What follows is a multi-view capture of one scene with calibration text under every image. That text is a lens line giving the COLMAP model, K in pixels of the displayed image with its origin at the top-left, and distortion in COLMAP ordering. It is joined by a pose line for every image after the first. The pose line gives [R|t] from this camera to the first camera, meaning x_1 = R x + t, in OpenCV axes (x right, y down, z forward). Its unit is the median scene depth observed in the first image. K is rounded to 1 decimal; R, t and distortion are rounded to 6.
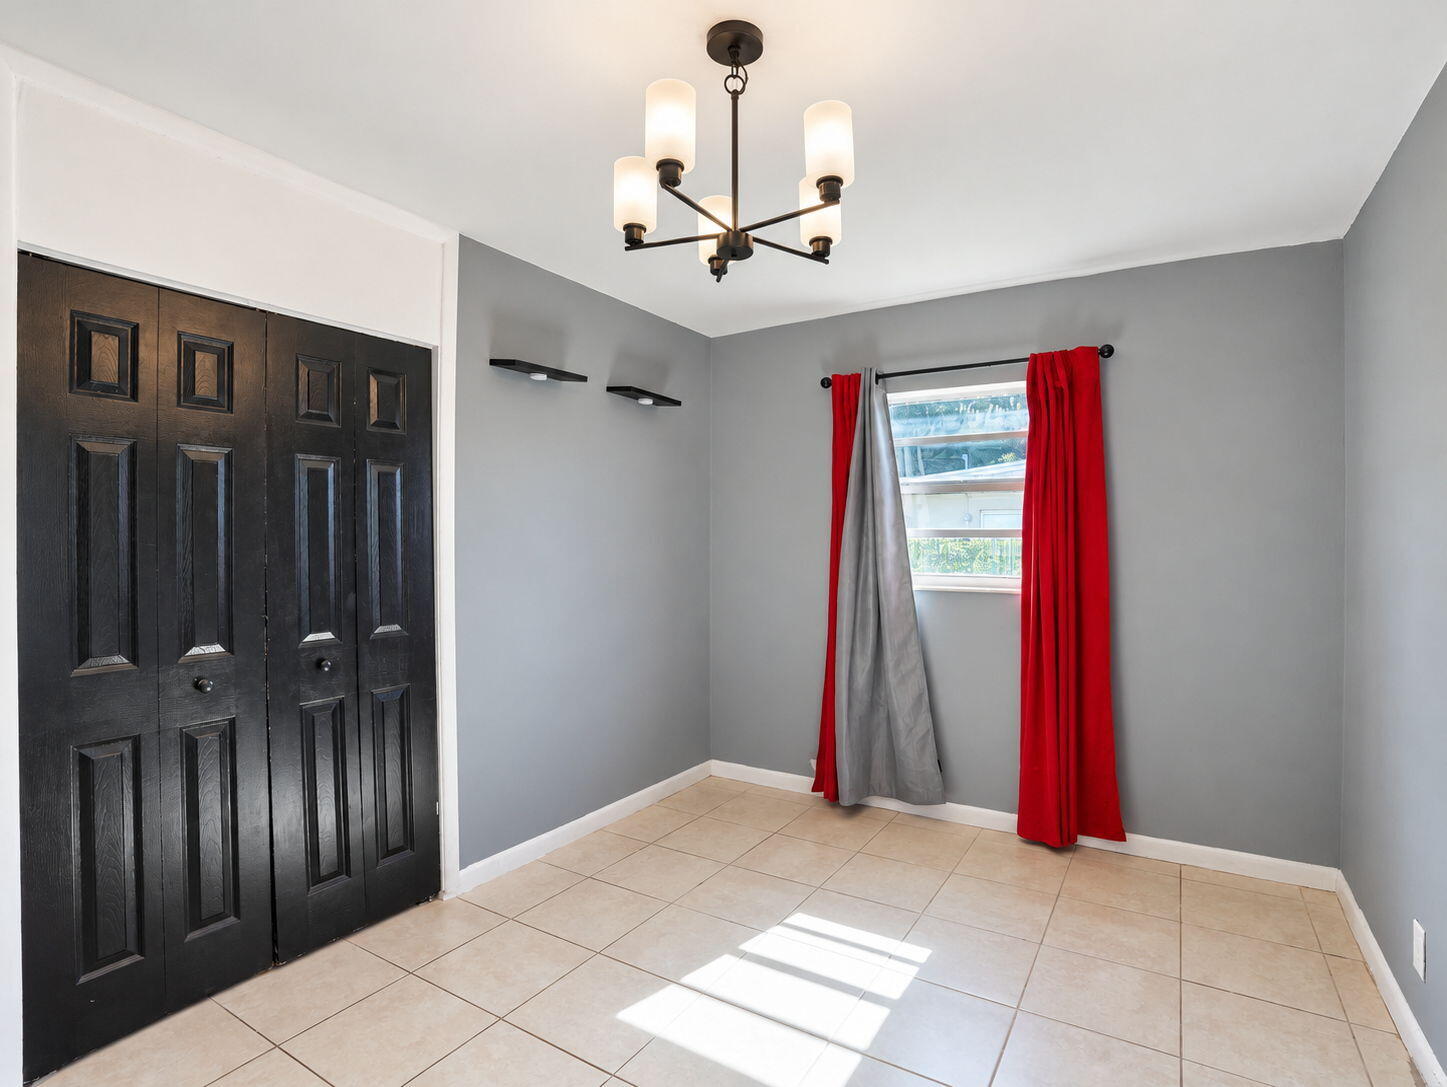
lens RADIAL K [[746.0, 0, 725.5], [0, 746.0, 540.2], [0, 0, 1]] dist [-0.036661, 0.000952]
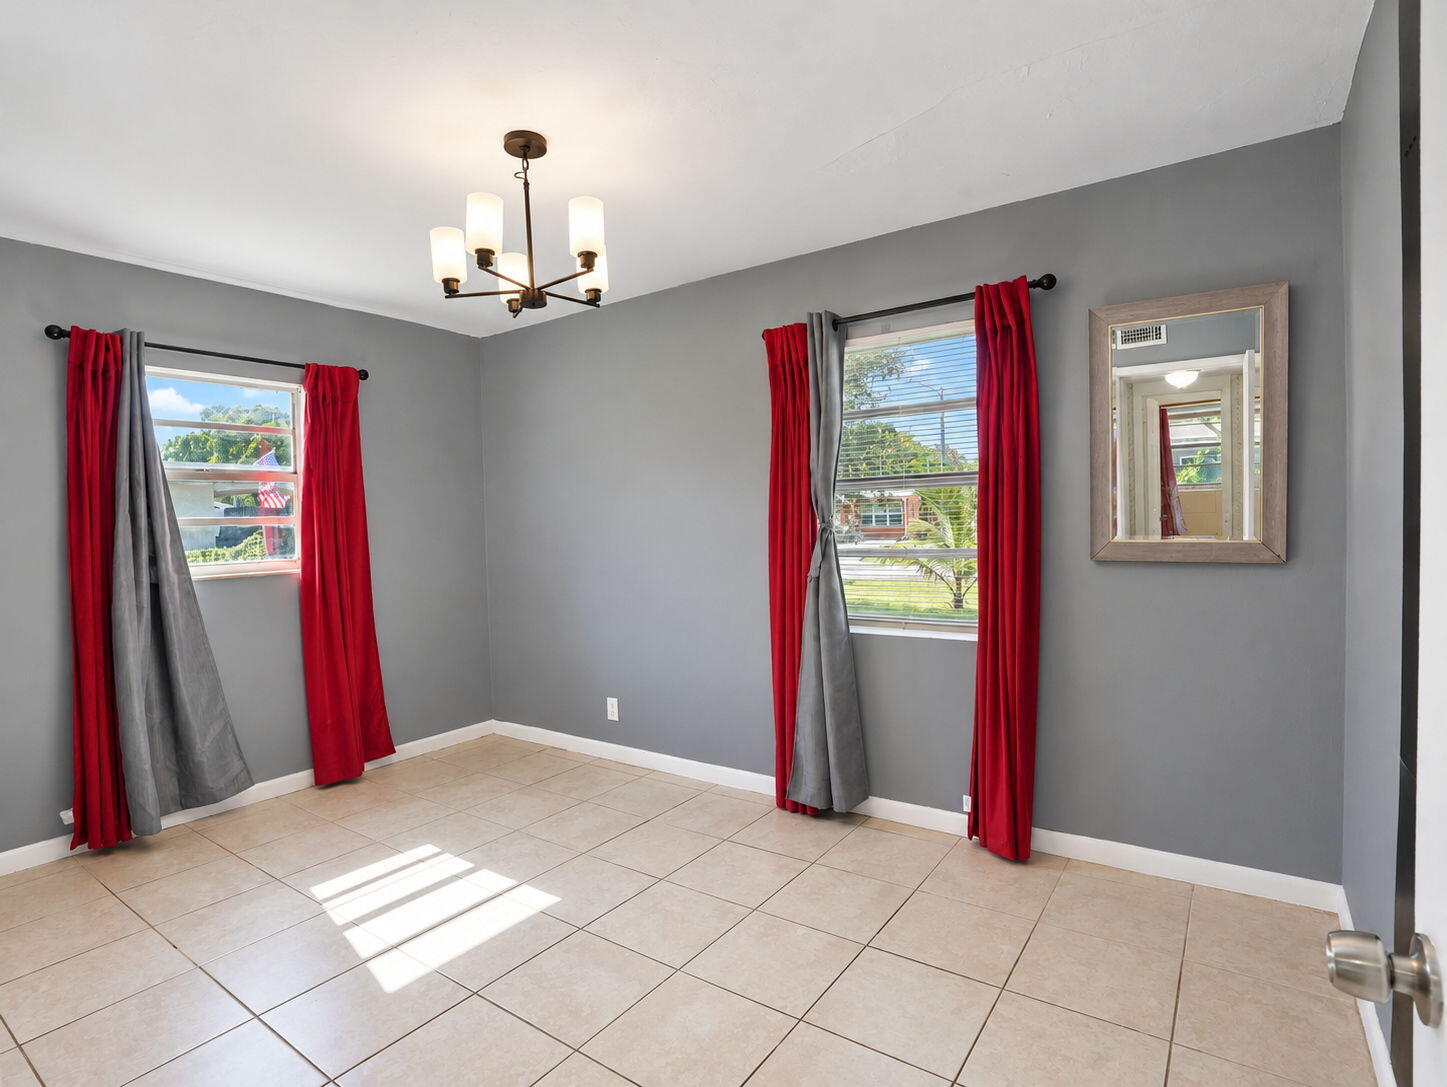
lens RADIAL K [[746.0, 0, 725.5], [0, 746.0, 540.2], [0, 0, 1]] dist [-0.036661, 0.000952]
pose [[0.071980, -0.027877, 0.997016, -0.730023], [0.028238, 0.999266, 0.025901, 0.011293], [-0.997006, 0.026289, 0.072714, 0.302241]]
